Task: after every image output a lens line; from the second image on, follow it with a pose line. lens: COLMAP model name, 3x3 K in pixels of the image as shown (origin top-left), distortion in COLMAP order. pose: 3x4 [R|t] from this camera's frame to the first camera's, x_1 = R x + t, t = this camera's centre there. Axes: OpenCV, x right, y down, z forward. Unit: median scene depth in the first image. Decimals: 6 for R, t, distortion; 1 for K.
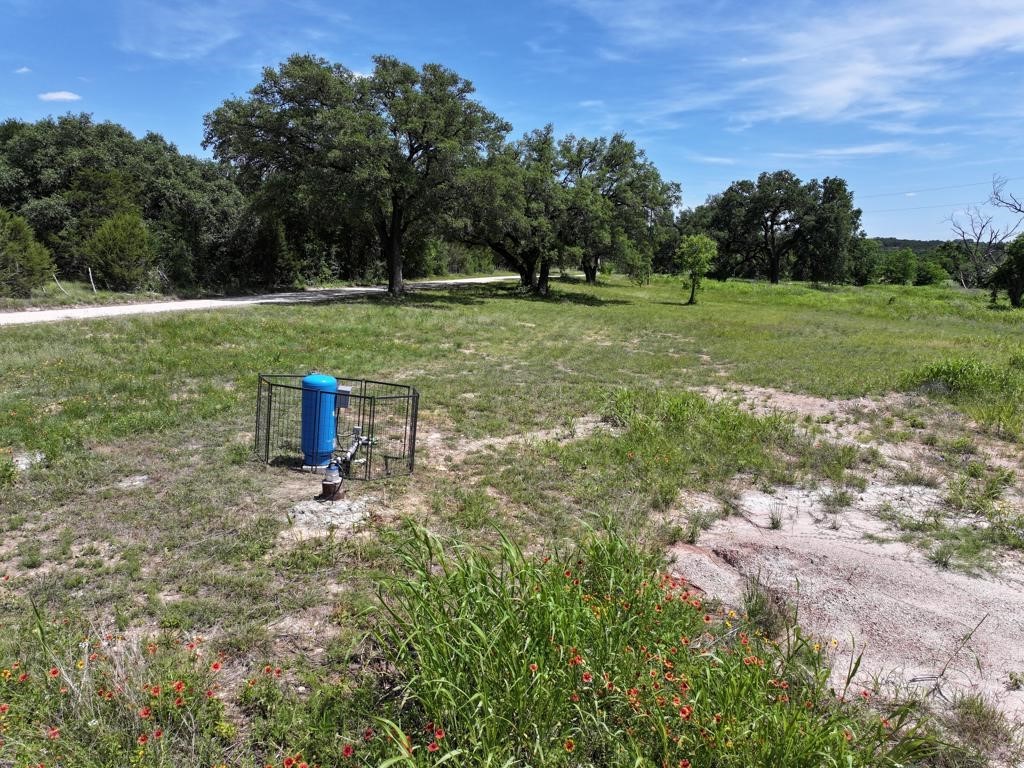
lens RADIAL K [[722.9, 0, 510.9], [0, 722.9, 380.3], [0, 0, 1]] dist [-0.000120, 0.016643]
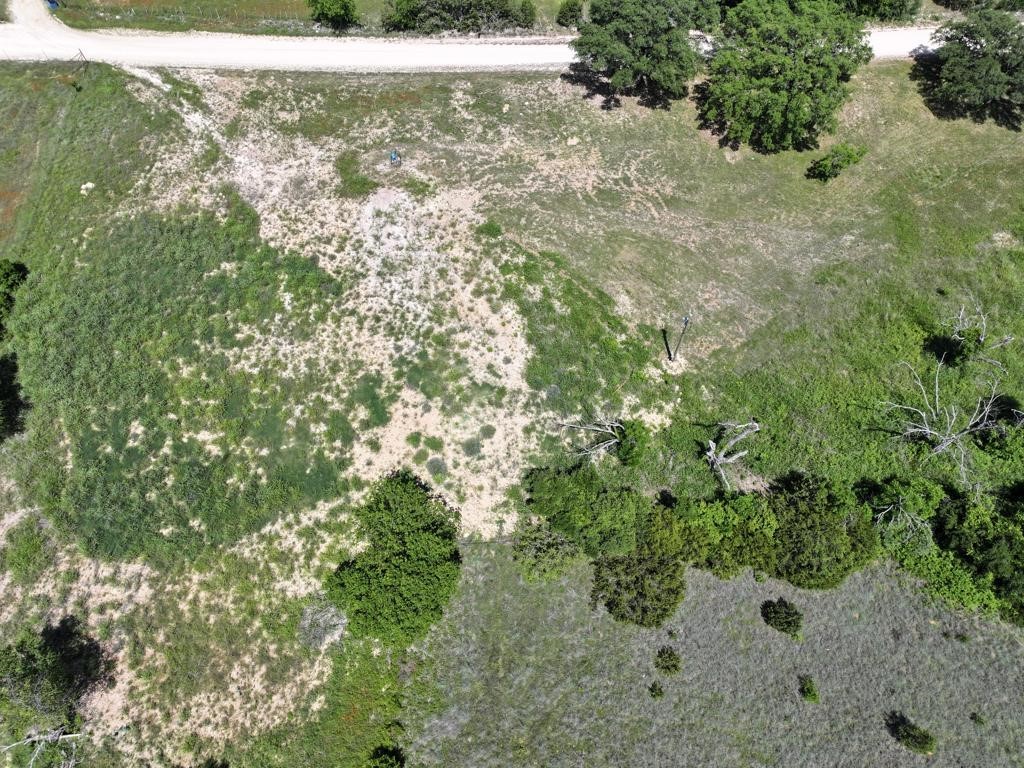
lens RADIAL K [[722.9, 0, 515.4], [0, 722.9, 382.8], [0, 0, 1]] dist [-0.000120, 0.016643]
pose [[0.284088, 0.848026, -0.447376, 1.324857], [-0.163411, 0.502599, 0.848935, -1.289701], [0.944770, -0.168066, 0.281359, -0.139208]]
